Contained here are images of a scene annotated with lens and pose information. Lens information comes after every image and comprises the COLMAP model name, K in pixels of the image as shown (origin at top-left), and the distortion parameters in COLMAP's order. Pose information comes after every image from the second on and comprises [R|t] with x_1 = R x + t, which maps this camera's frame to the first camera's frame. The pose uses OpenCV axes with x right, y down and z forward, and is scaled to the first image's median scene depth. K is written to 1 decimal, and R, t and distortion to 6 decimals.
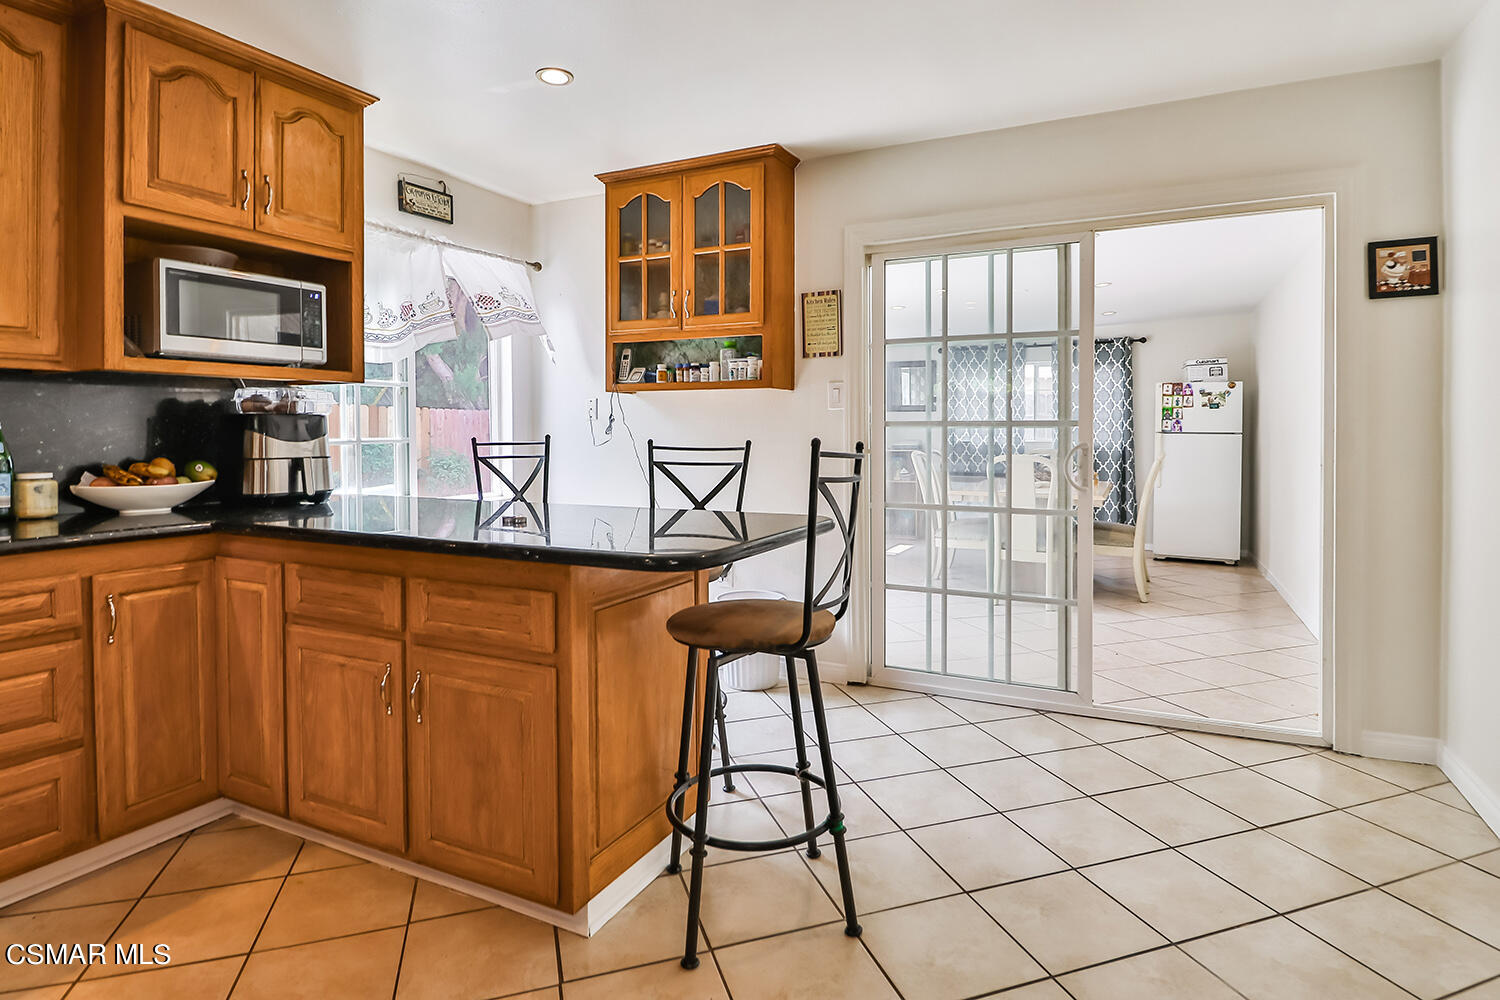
lens RADIAL K [[794.6, 0, 782.5], [0, 794.6, 435.4], [0, 0, 1]] dist [0.000015, -0.014237]
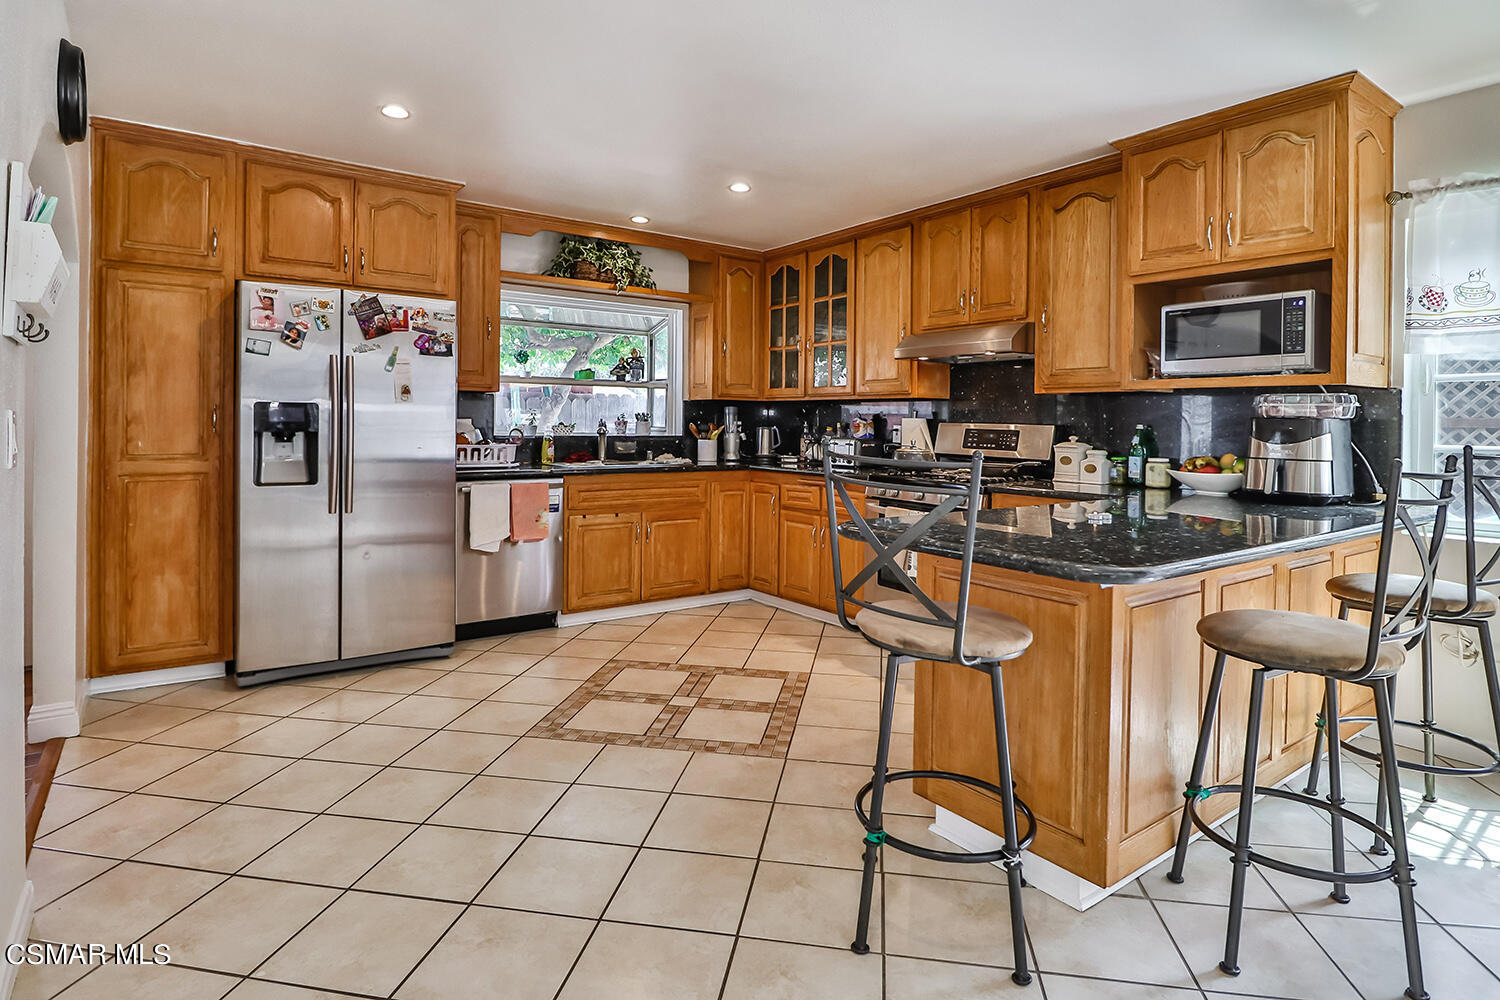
lens RADIAL K [[790.8, 0, 754.9], [0, 790.8, 431.5], [0, 0, 1]] dist [0.001326, -0.016212]
pose [[-0.471451, 0.007580, -0.881860, 0.645571], [-0.016518, 0.999712, 0.017424, -0.014712], [0.881737, 0.022781, -0.471190, 0.861410]]
